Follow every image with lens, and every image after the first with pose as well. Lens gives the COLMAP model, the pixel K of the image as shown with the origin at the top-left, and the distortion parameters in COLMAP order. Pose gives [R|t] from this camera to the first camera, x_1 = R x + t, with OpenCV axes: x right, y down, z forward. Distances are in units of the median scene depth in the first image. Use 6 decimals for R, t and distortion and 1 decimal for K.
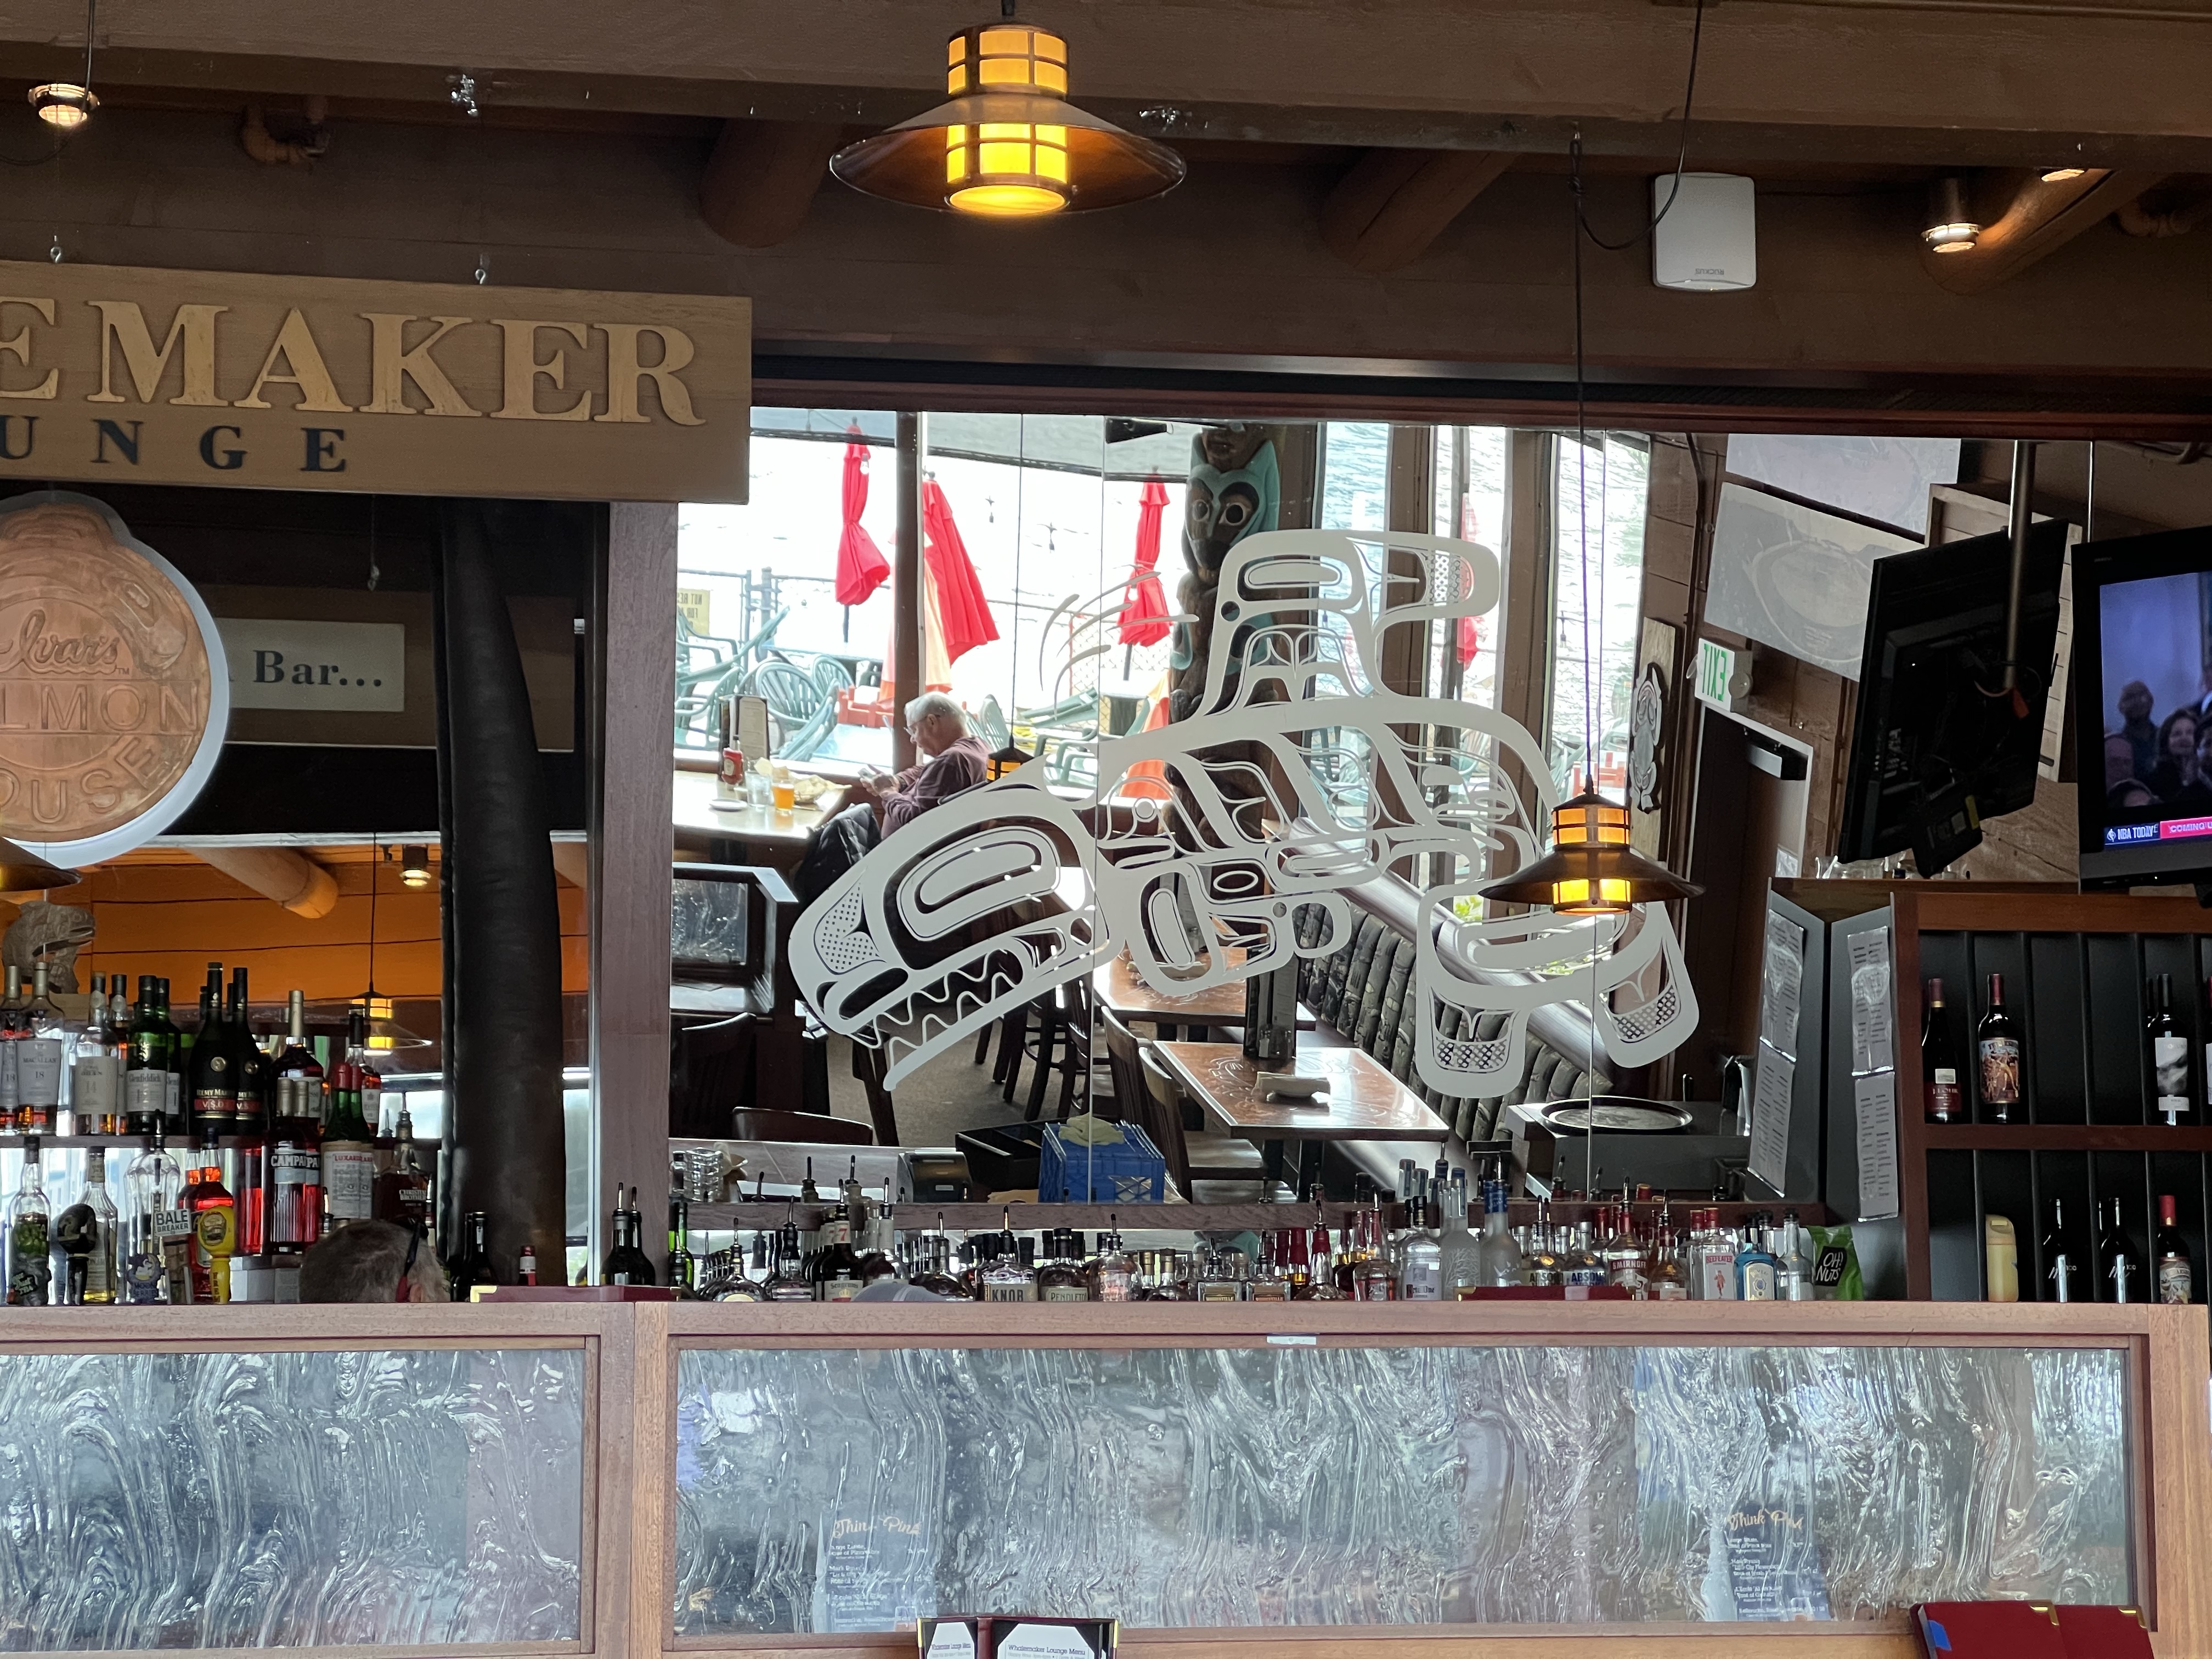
lens RADIAL K [[4963.5, 0, 1123.1], [0, 4963.5, 789.5], [0, 0, 1]] dist [0.393329, 0.000000]
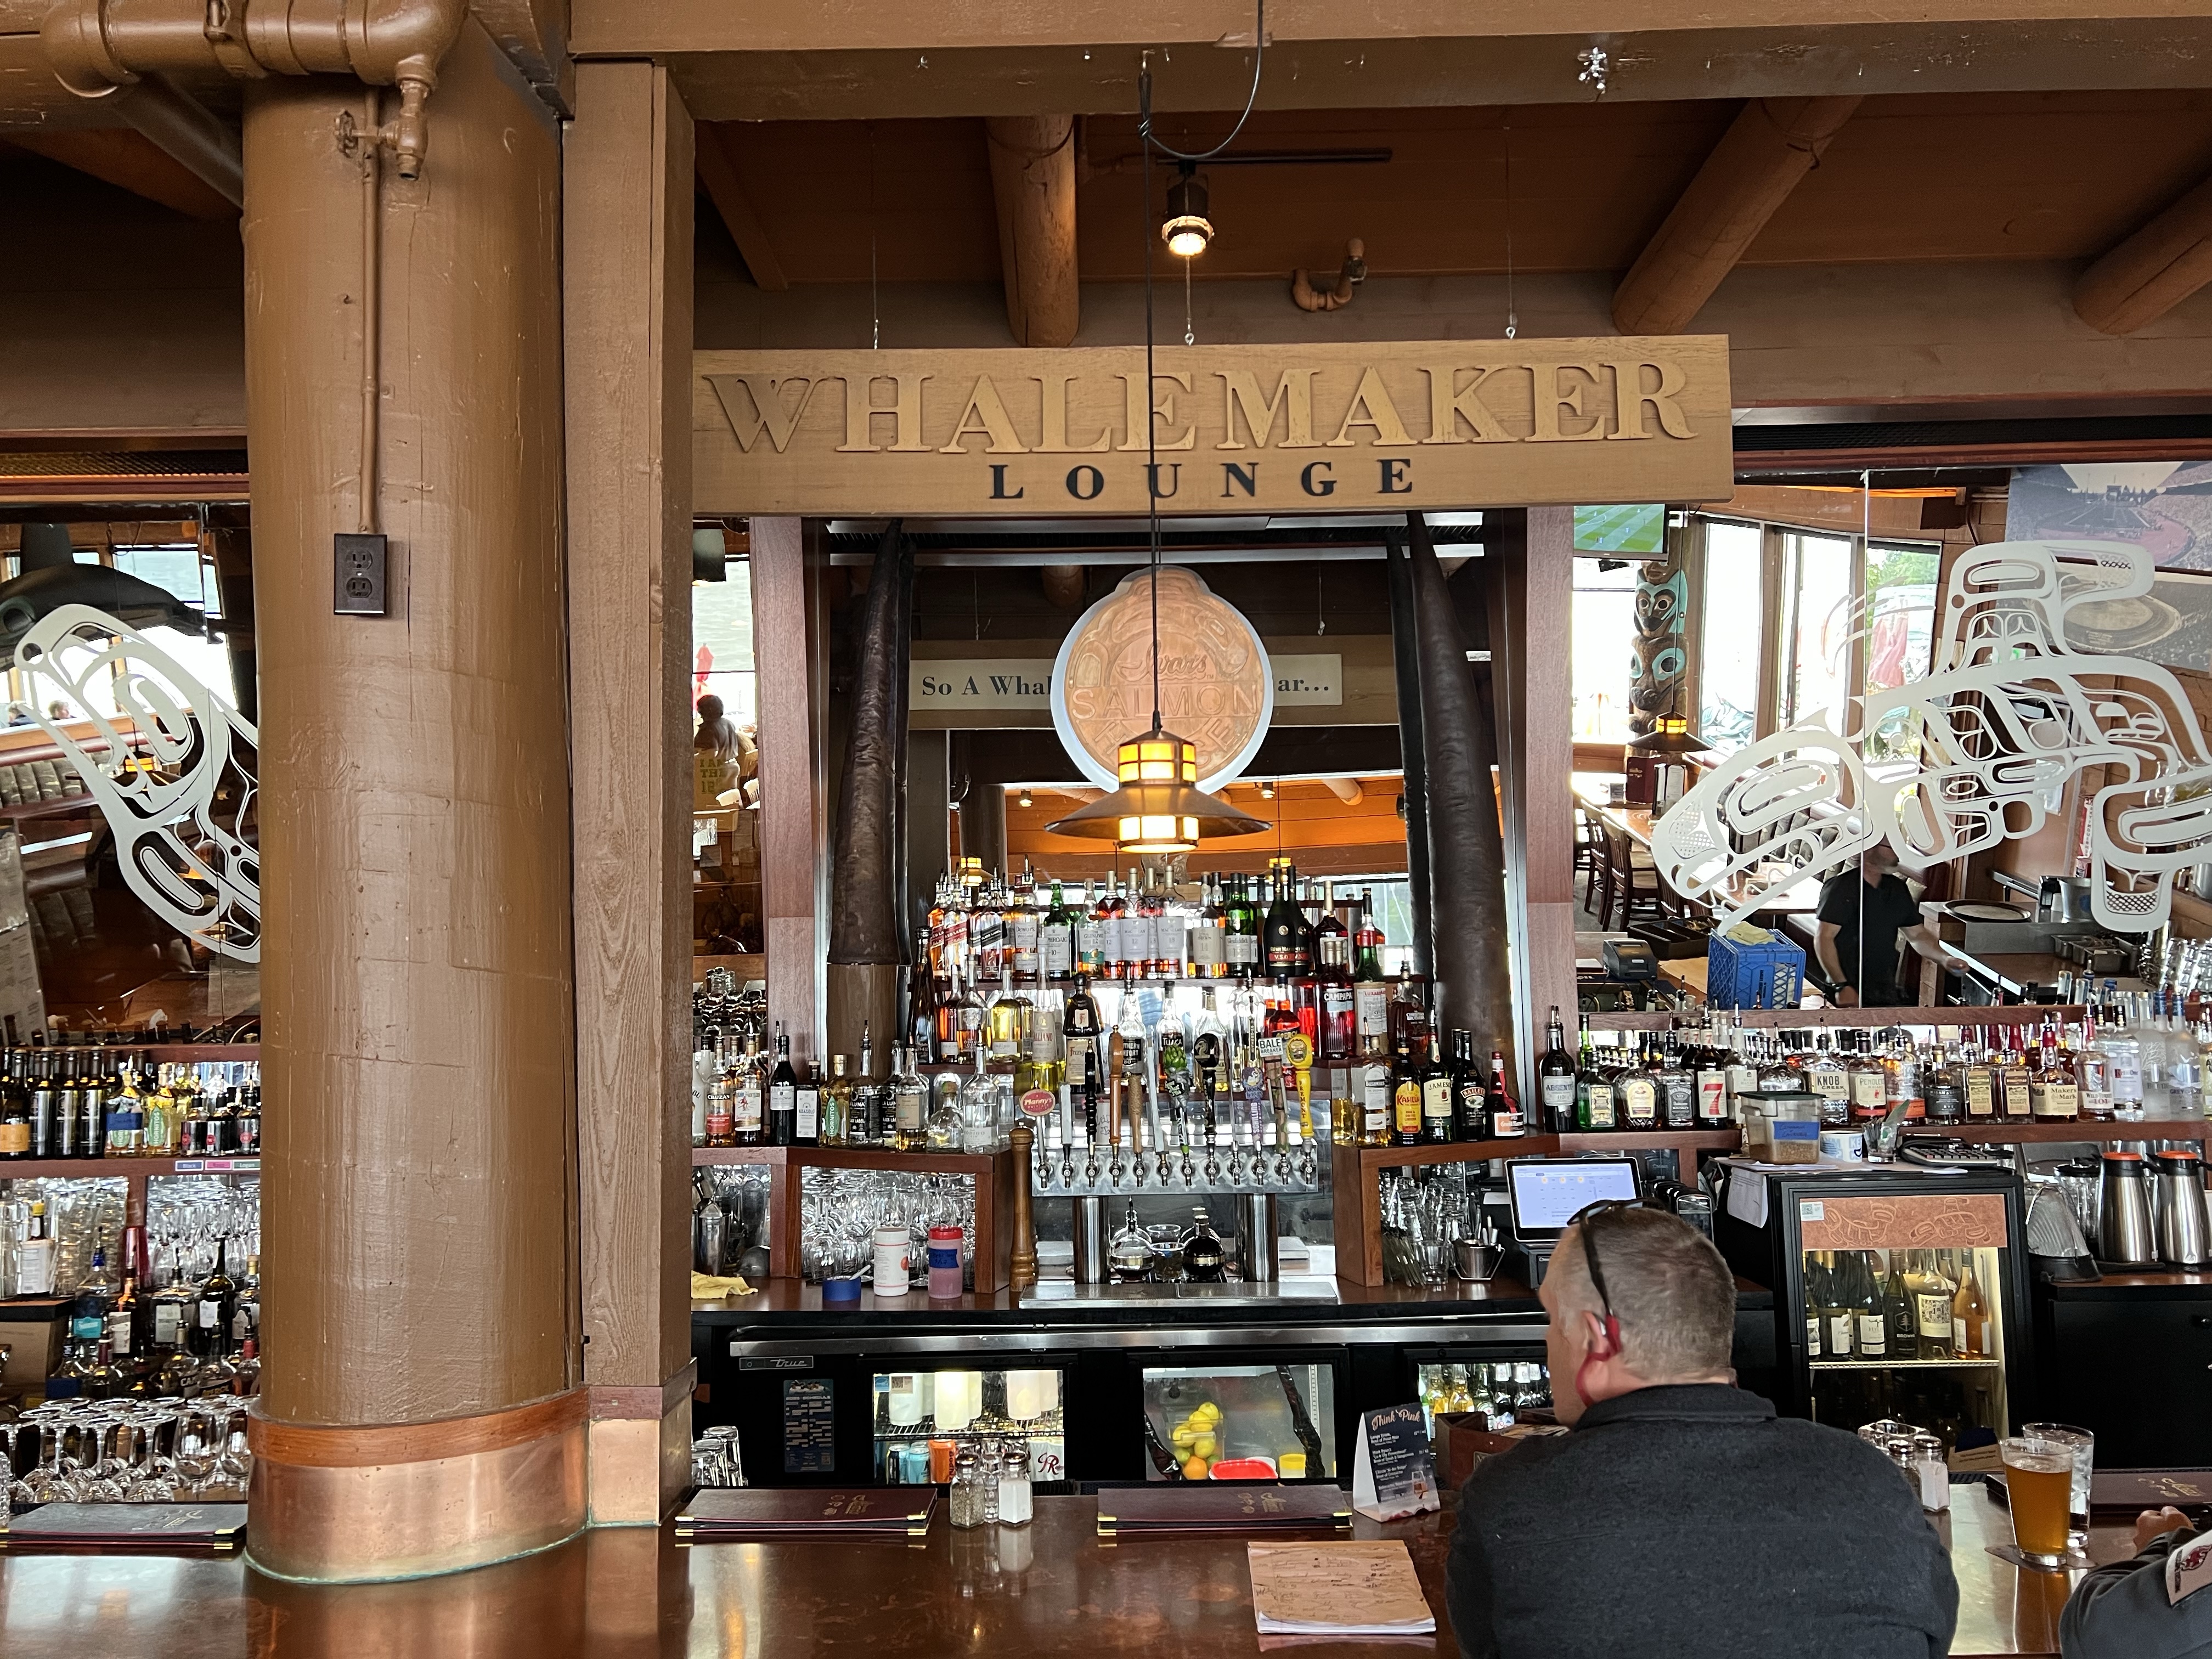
lens RADIAL K [[1664.3, 0, 1107.3], [0, 1664.3, 826.5], [0, 0, 1]] dist [0.027142, -0.022714]
pose [[0.978795, -0.027596, -0.202973, -0.128970], [0.036677, 0.998481, 0.041111, 0.000486], [0.201530, -0.047684, 0.978321, 0.499435]]
